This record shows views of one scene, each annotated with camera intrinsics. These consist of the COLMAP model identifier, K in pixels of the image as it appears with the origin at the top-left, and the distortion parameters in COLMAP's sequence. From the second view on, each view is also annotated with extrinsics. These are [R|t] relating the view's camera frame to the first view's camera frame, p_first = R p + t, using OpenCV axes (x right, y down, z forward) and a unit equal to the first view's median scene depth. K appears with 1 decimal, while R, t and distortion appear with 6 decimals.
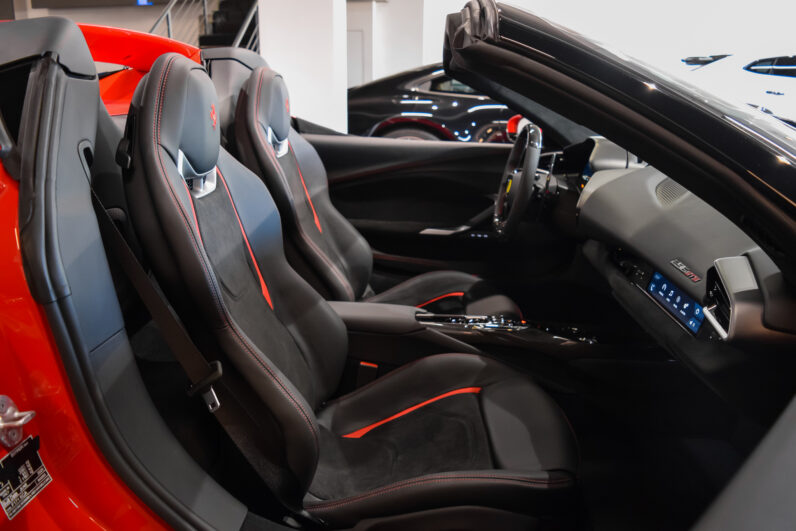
lens RADIAL K [[621.2, 0, 398.0], [0, 621.2, 265.5], [0, 0, 1]] dist [-0.085304, 0.001065]
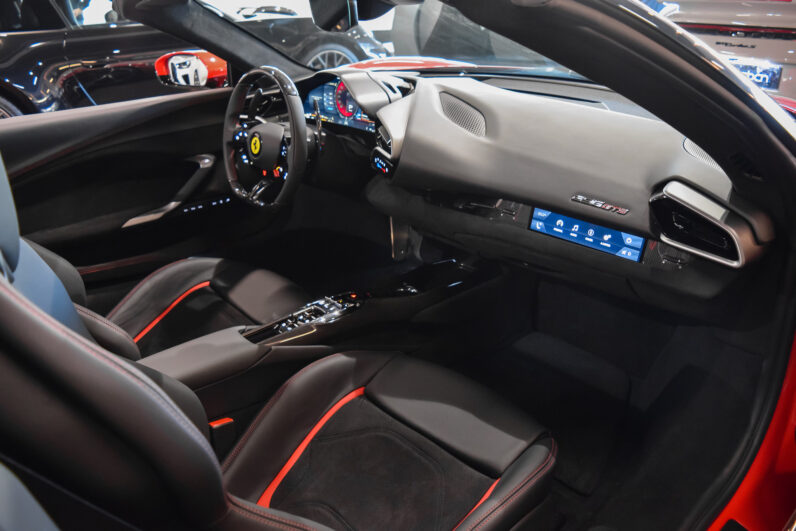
lens RADIAL K [[626.1, 0, 398.0], [0, 626.1, 265.5], [0, 0, 1]] dist [-0.252536, 0.544537]
pose [[0.719328, -0.332768, 0.609781, -0.254649], [0.243197, 0.942882, 0.227660, -0.125378], [-0.650709, -0.015465, 0.759170, 0.264991]]
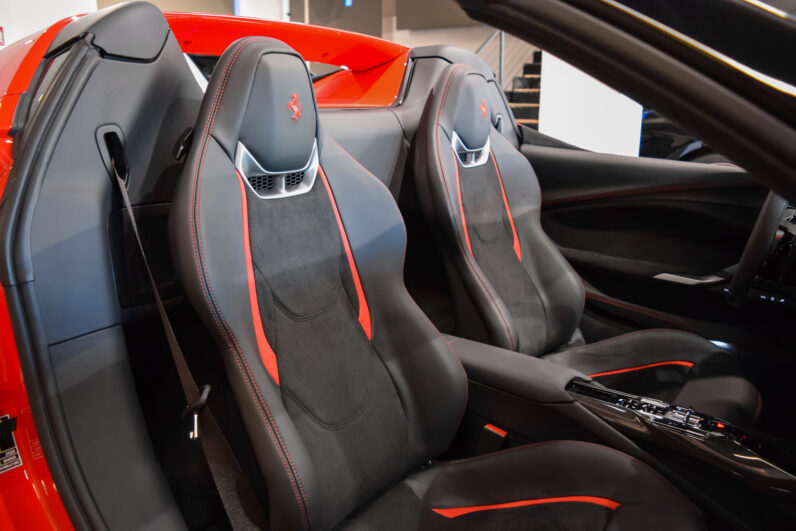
lens RADIAL K [[621.2, 0, 398.0], [0, 621.2, 265.5], [0, 0, 1]] dist [-0.085304, 0.001065]
pose [[0.848669, 0.131742, -0.512255, 0.202664], [-0.148560, 0.988869, 0.008194, -0.032879], [0.507633, 0.069147, 0.858794, 0.223145]]
